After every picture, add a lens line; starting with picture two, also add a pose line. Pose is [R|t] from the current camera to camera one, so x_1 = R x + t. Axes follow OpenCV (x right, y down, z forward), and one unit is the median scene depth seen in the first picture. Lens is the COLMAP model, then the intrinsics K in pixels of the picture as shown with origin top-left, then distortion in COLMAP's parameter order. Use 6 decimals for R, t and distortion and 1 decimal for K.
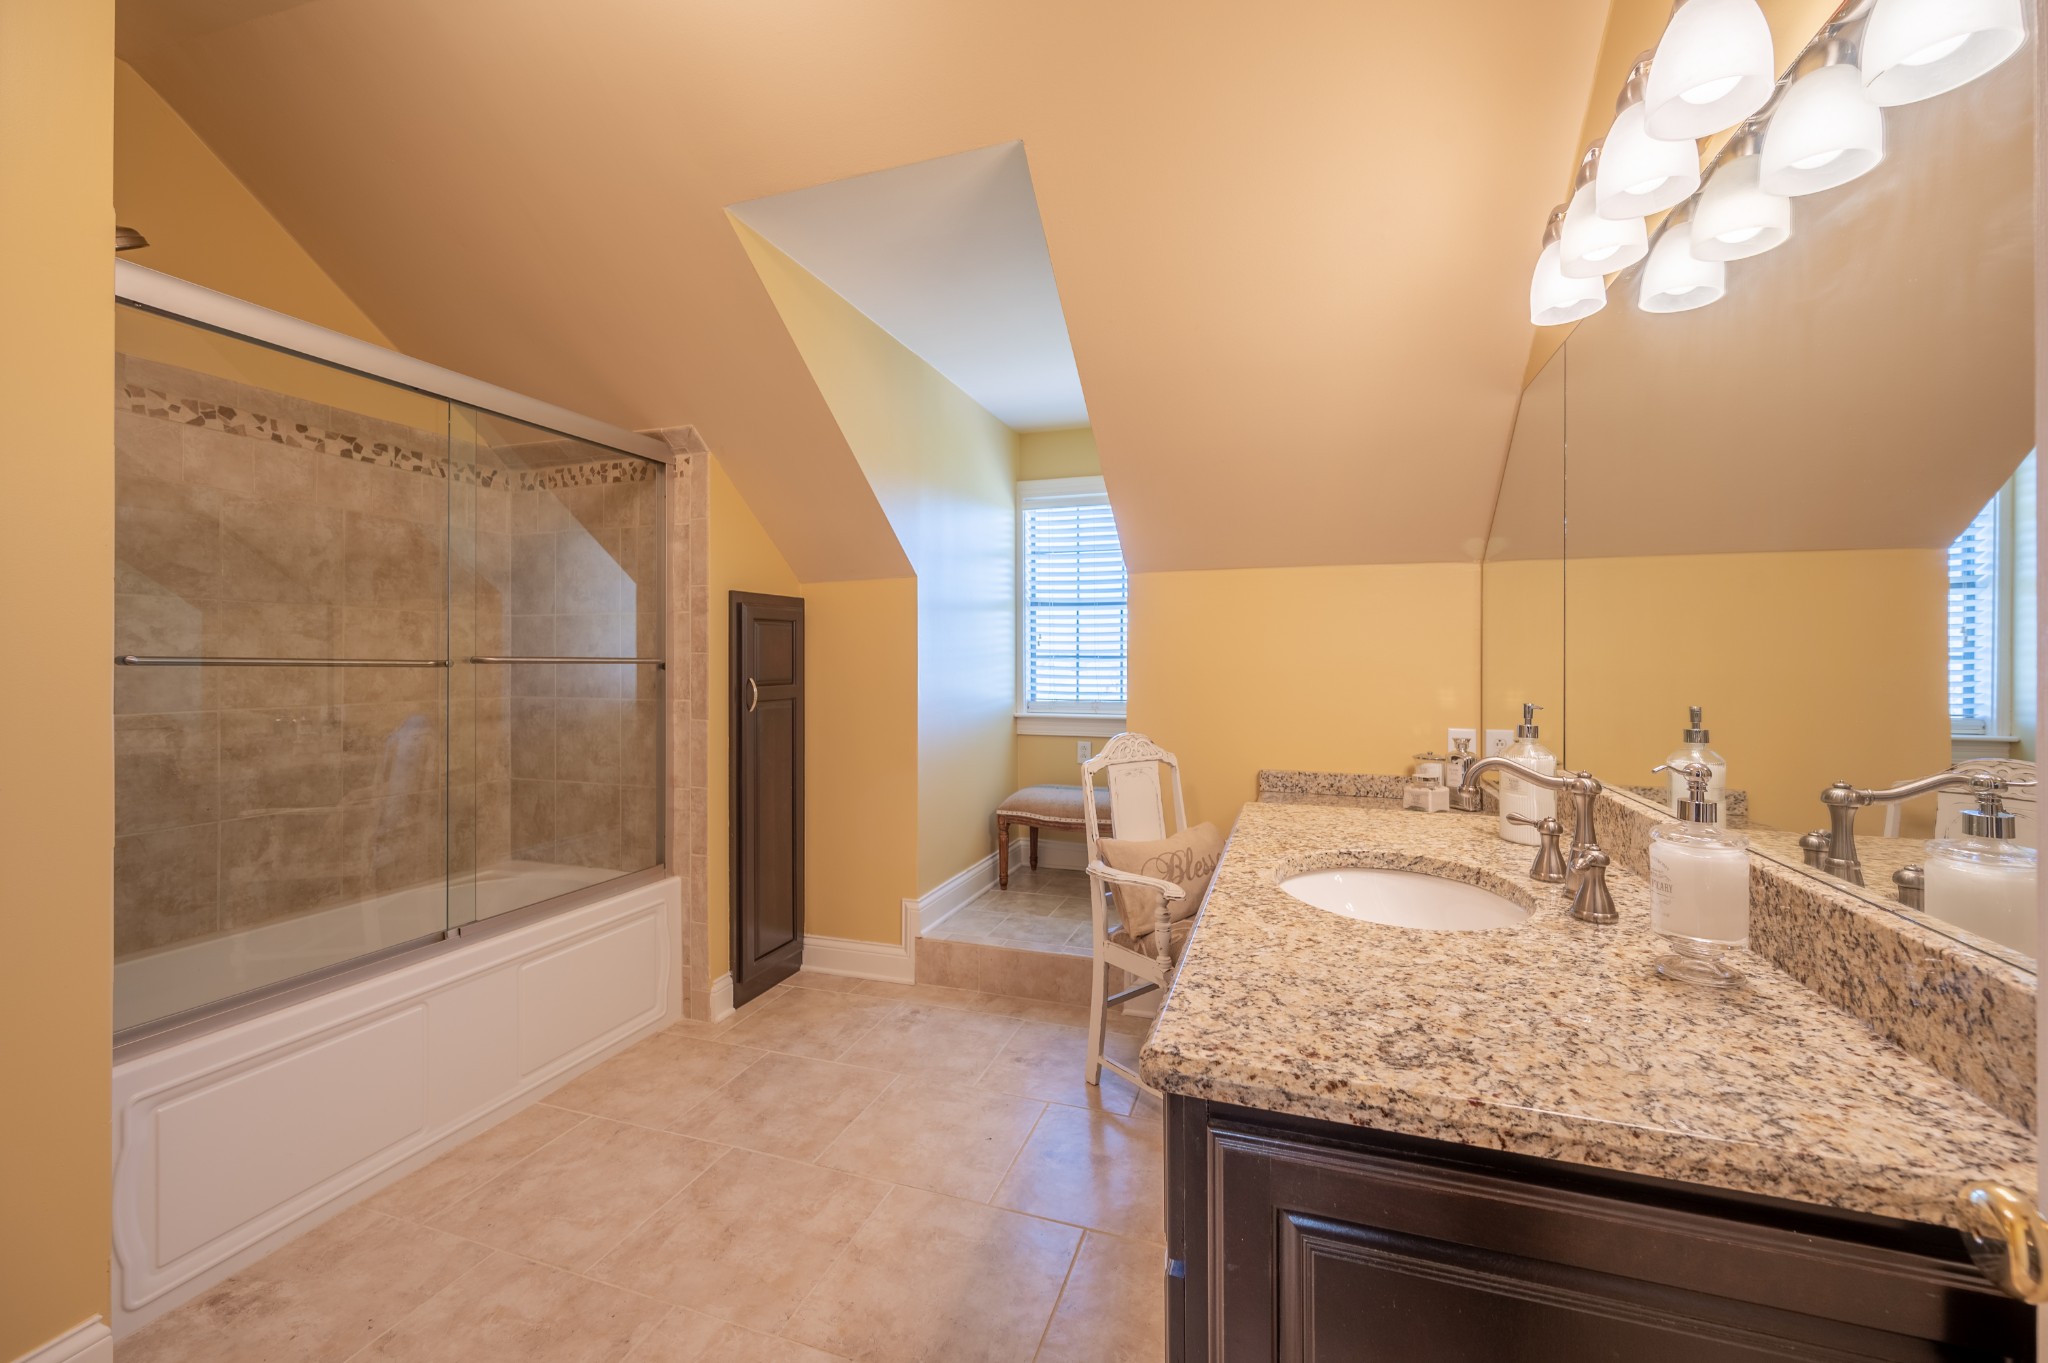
lens RADIAL K [[809.5, 0, 1028.2], [0, 809.5, 672.5], [0, 0, 1]] dist [-0.000667, -0.000136]
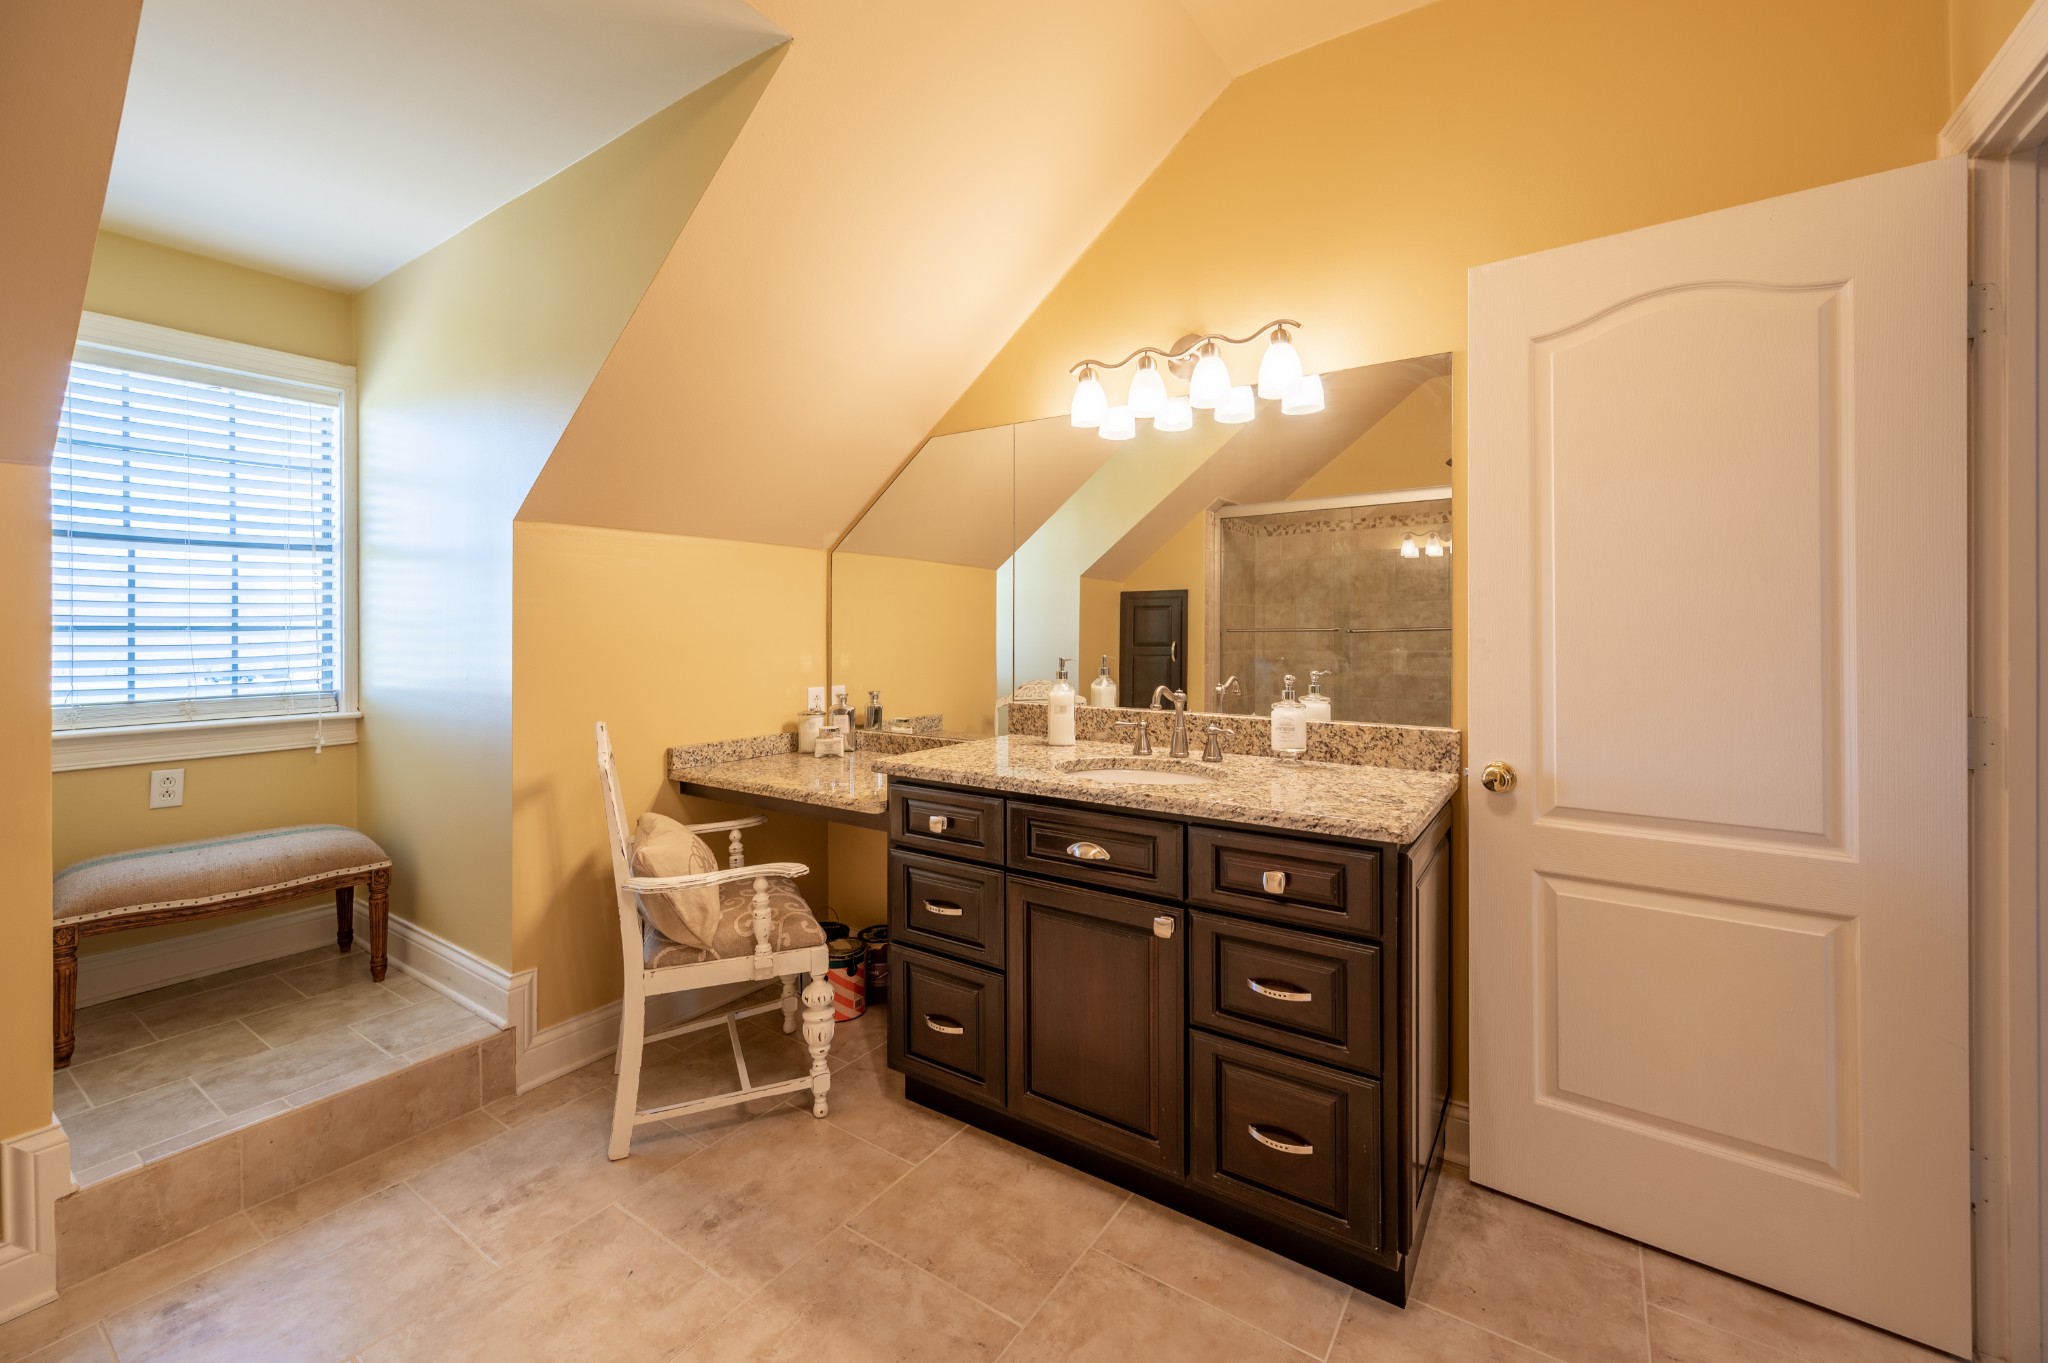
lens RADIAL K [[836.3, 0, 1023.9], [0, 836.3, 632.3], [0, 0, 1]] dist [0.002369, -0.000013]
pose [[0.270234, -0.009786, 0.962745, -0.503185], [0.016655, 0.999846, 0.005488, -0.012760], [-0.962651, 0.014552, 0.270356, 0.310332]]
